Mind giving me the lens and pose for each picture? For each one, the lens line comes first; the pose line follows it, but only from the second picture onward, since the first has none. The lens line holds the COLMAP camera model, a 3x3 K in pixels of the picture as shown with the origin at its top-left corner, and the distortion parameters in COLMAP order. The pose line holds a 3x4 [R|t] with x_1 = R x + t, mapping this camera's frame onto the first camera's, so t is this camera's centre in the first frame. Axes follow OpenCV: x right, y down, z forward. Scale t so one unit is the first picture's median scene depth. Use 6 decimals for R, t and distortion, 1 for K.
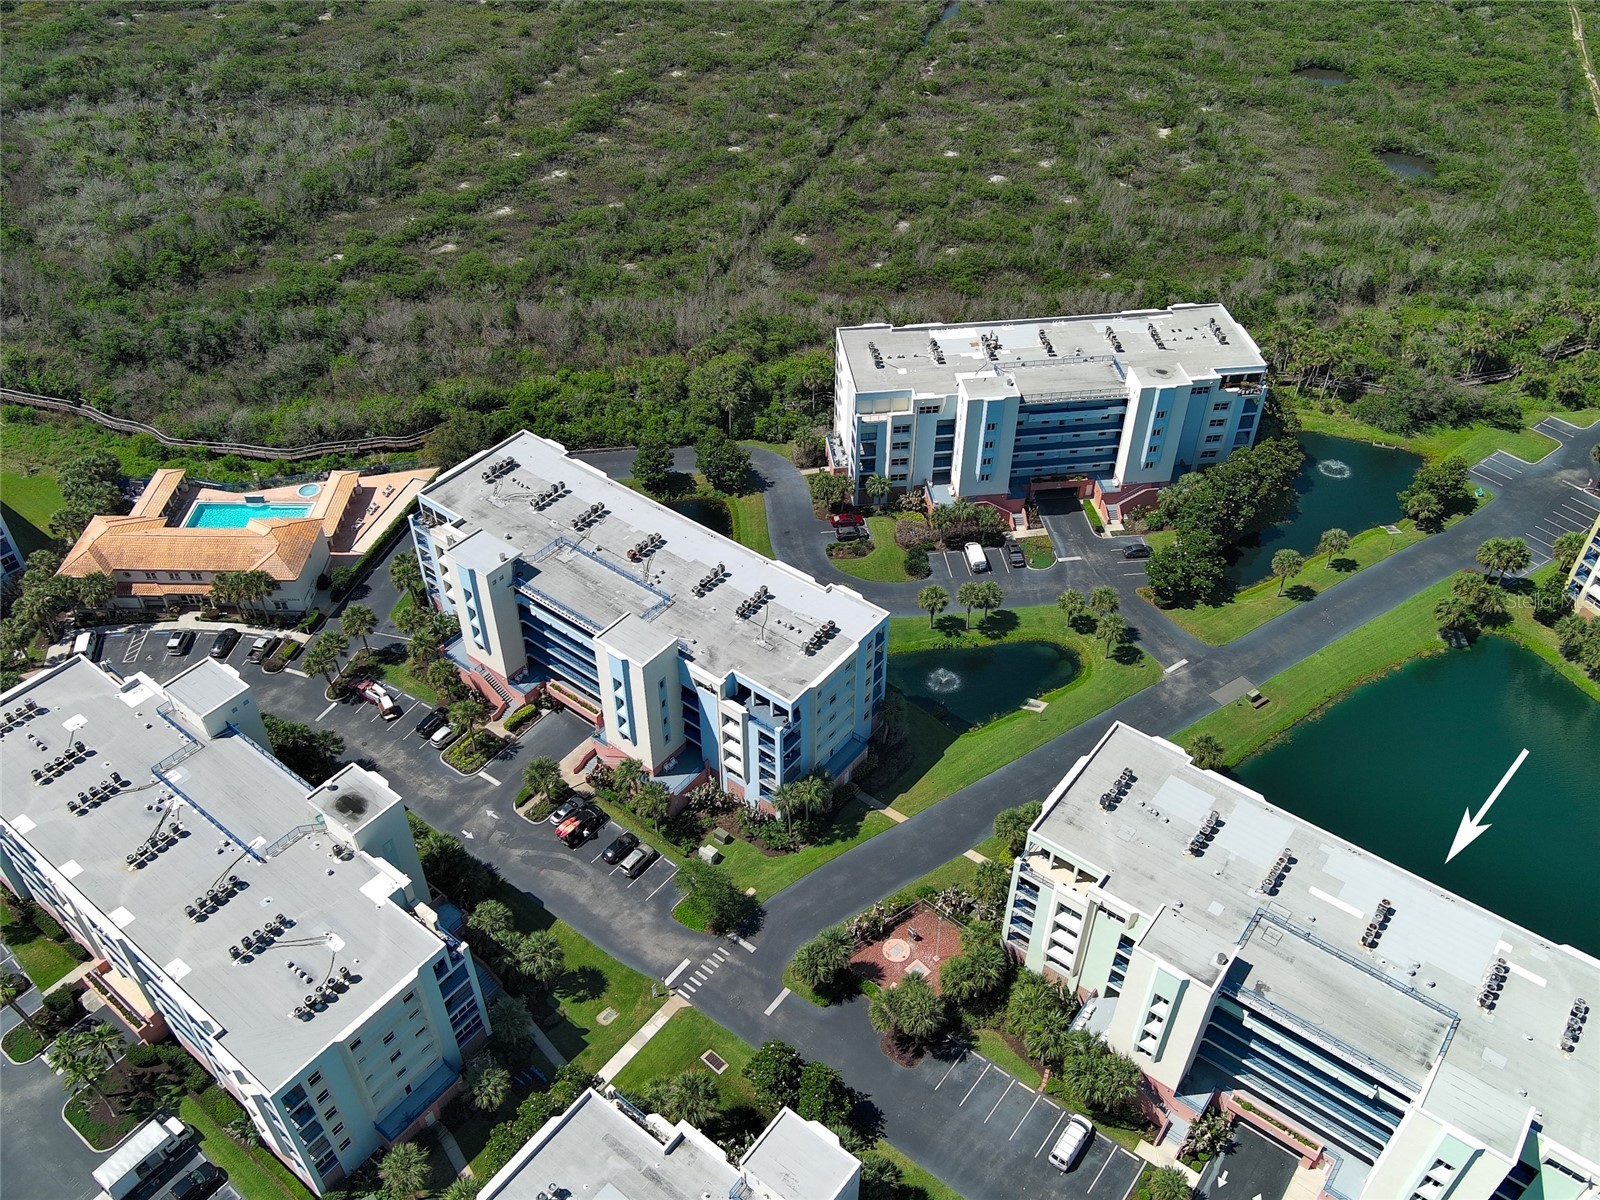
lens RADIAL K [[1321.0, 0, 800.7], [0, 1321.0, 594.2], [0, 0, 1]] dist [0.012916, -0.021911]
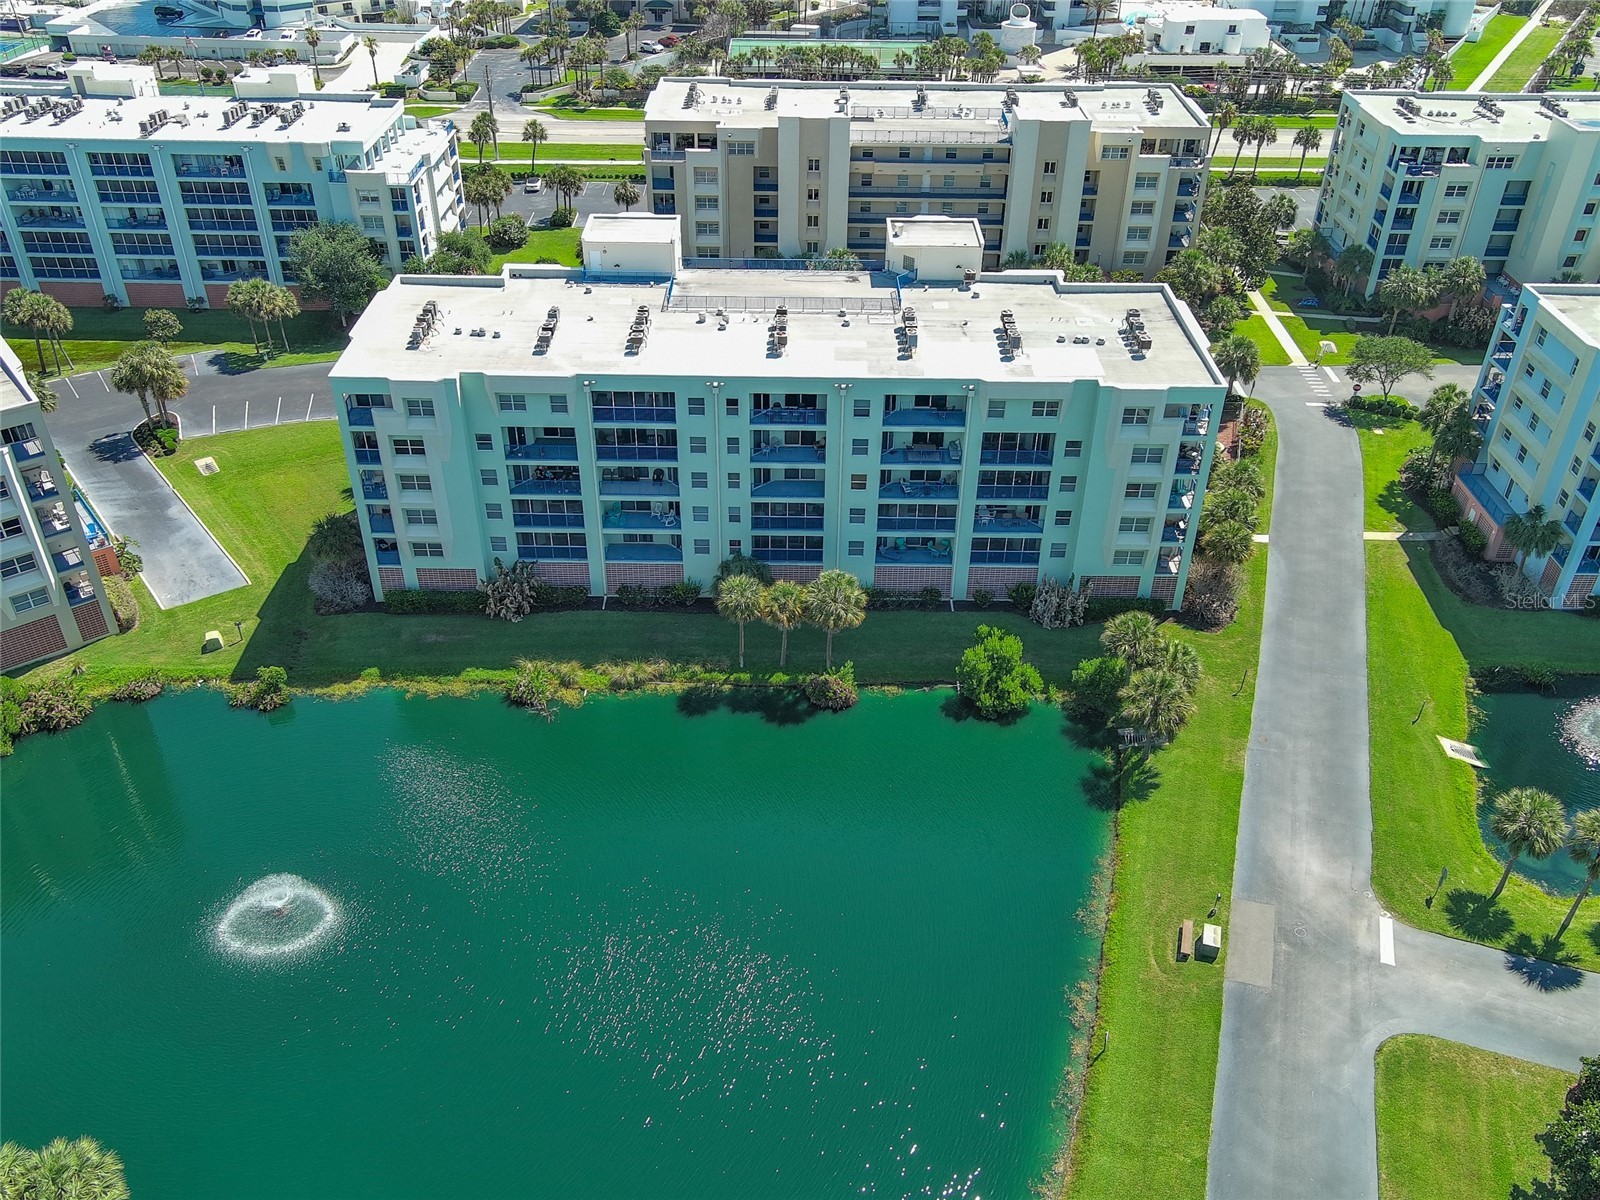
lens RADIAL K [[1321.0, 0, 800.7], [0, 1321.0, 594.2], [0, 0, 1]] dist [0.012916, -0.021911]
pose [[-0.796056, 0.331780, -0.506179, 0.510628], [-0.408558, 0.322445, 0.853879, -0.225362], [0.446515, 0.886539, -0.121133, 0.718122]]
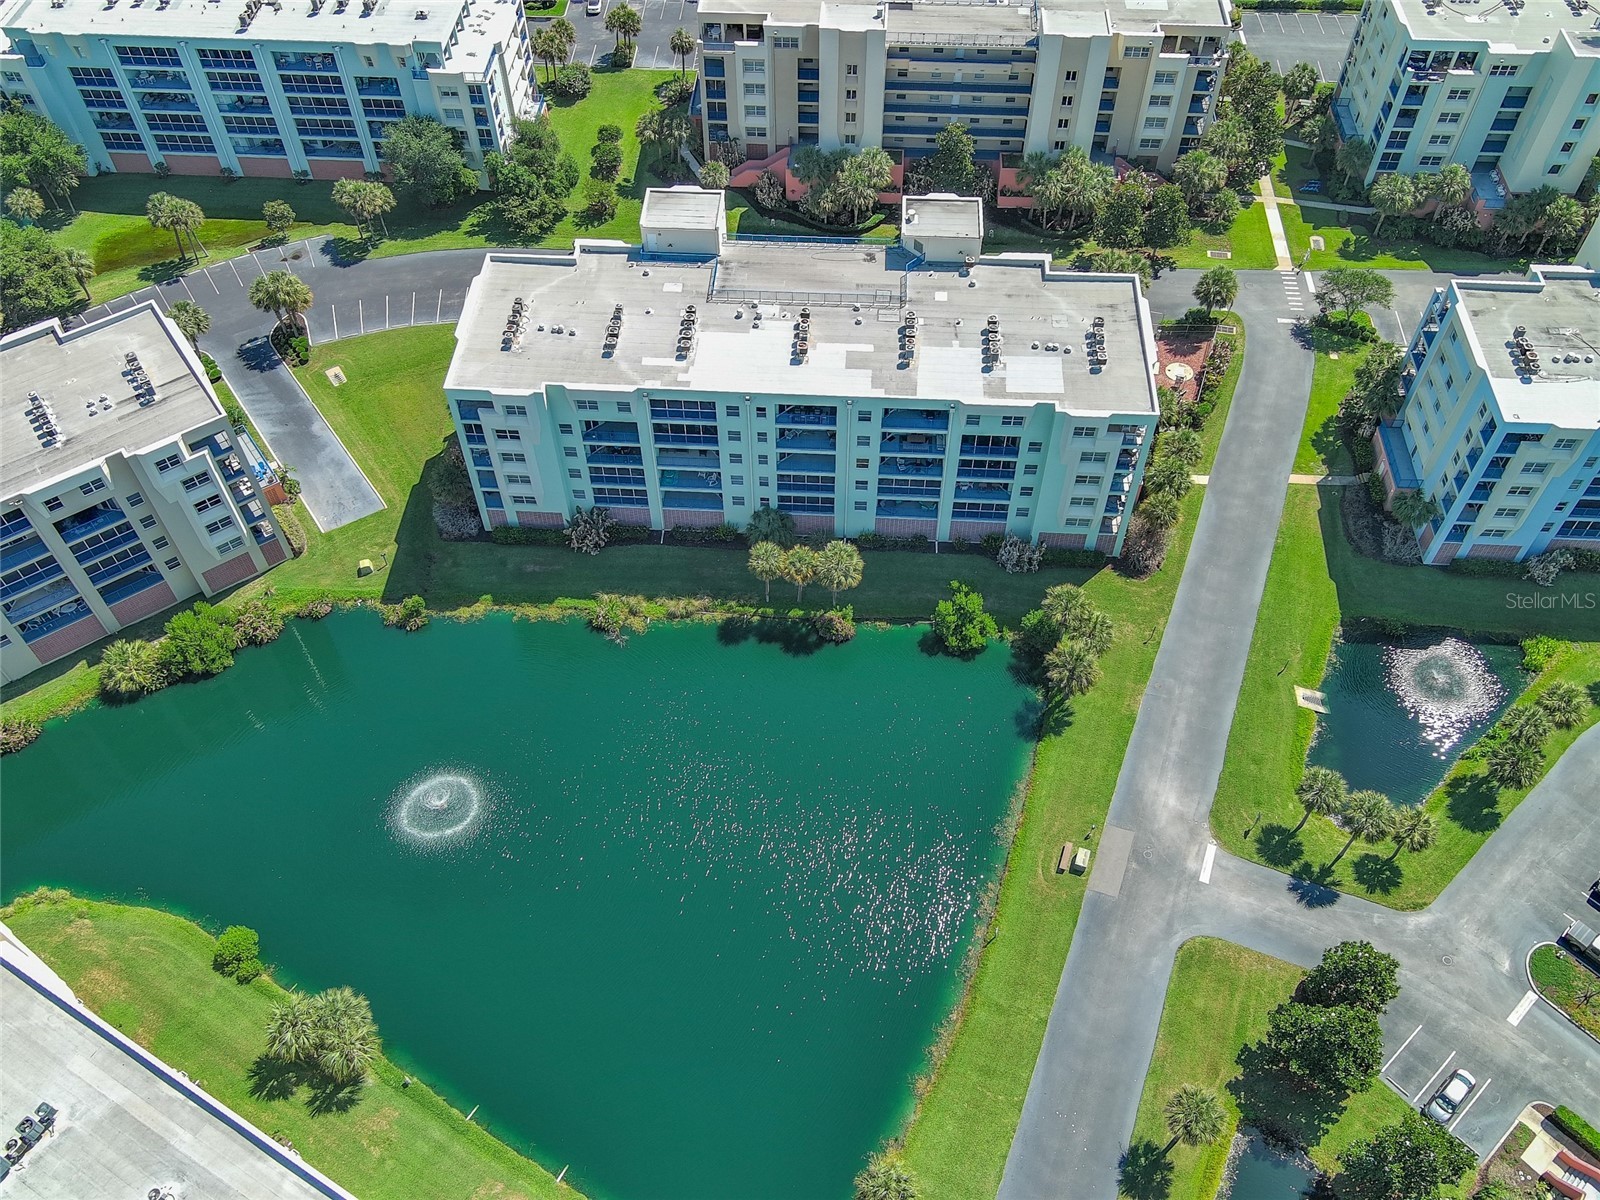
lens RADIAL K [[1321.0, 0, 800.7], [0, 1321.0, 594.2], [0, 0, 1]] dist [0.012916, -0.021911]
pose [[-0.828792, 0.437238, -0.349179, 0.497281], [-0.366735, 0.046864, 0.929144, -0.374502], [0.422621, 0.898124, 0.121509, 0.607806]]
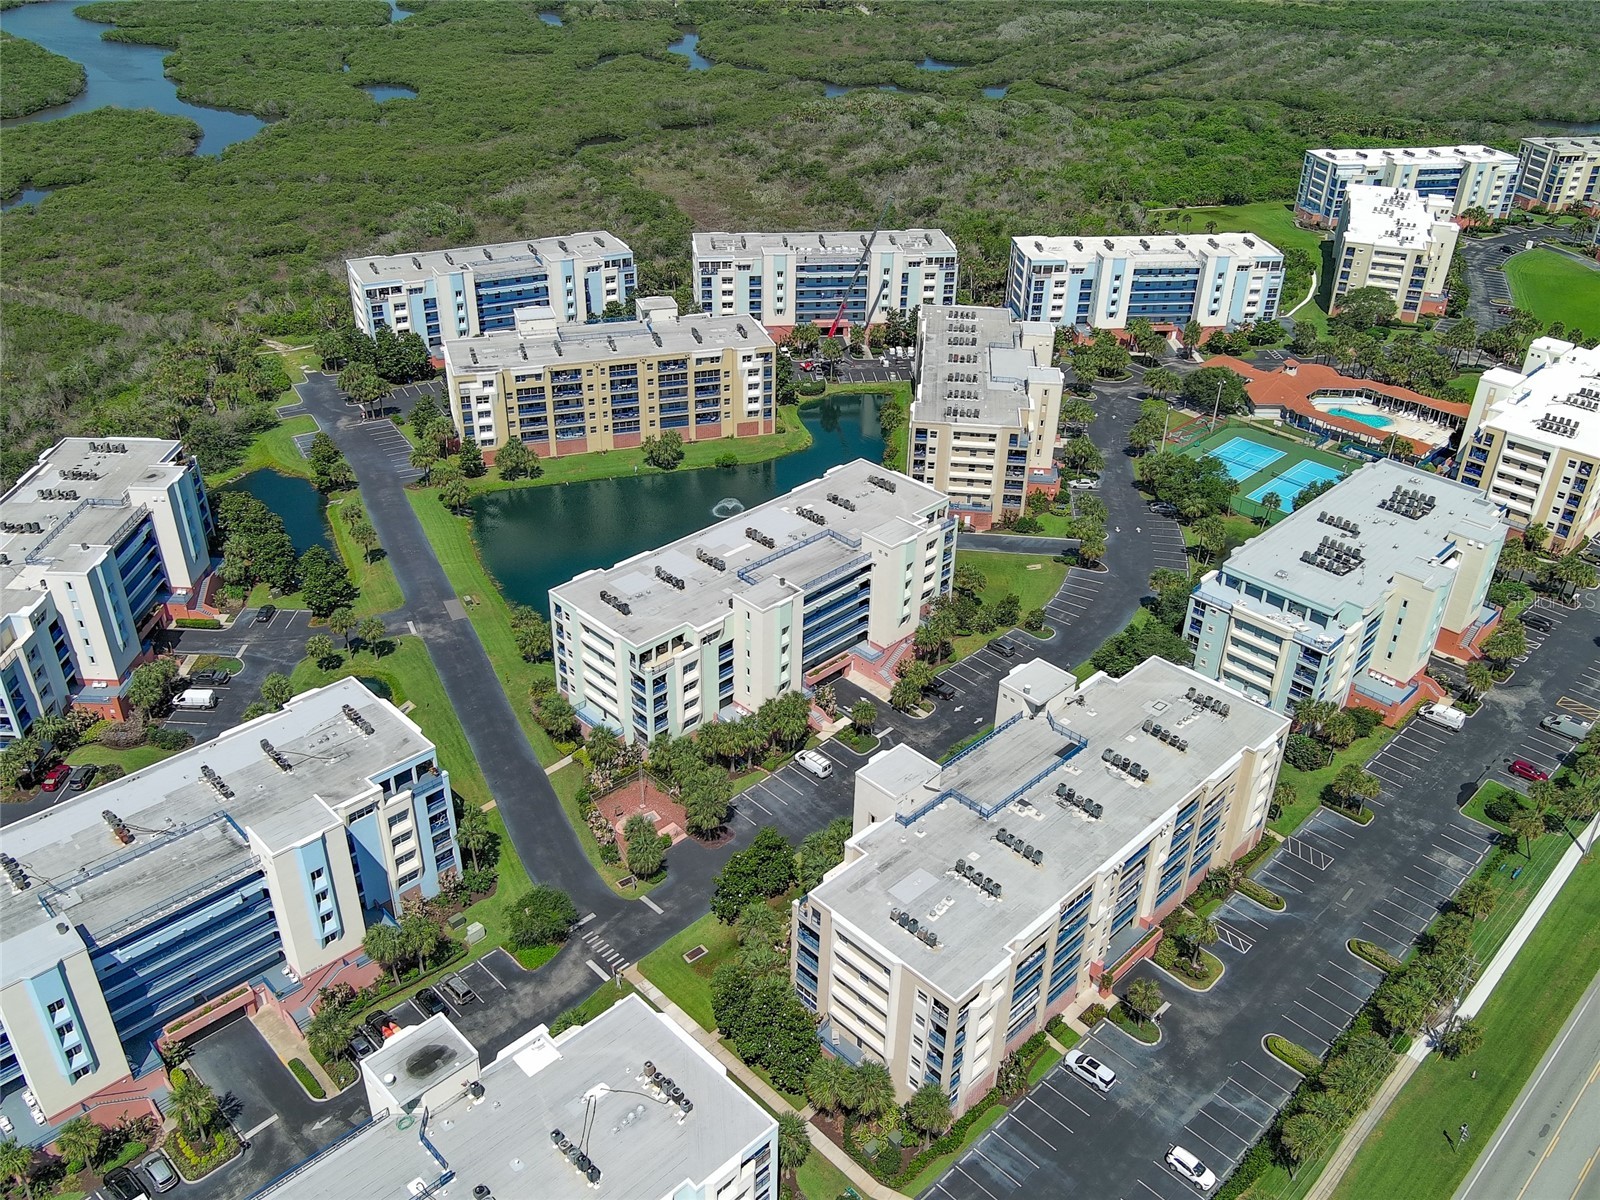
lens RADIAL K [[1300.6, 0, 800.0], [0, 1300.6, 600.0], [0, 0, 1]] dist [0.014969, -0.023744]
pose [[0.139686, -0.520370, 0.842439, -0.517922], [0.633711, 0.700708, 0.327747, -0.101878], [-0.760854, 0.488081, 0.427644, 0.196688]]
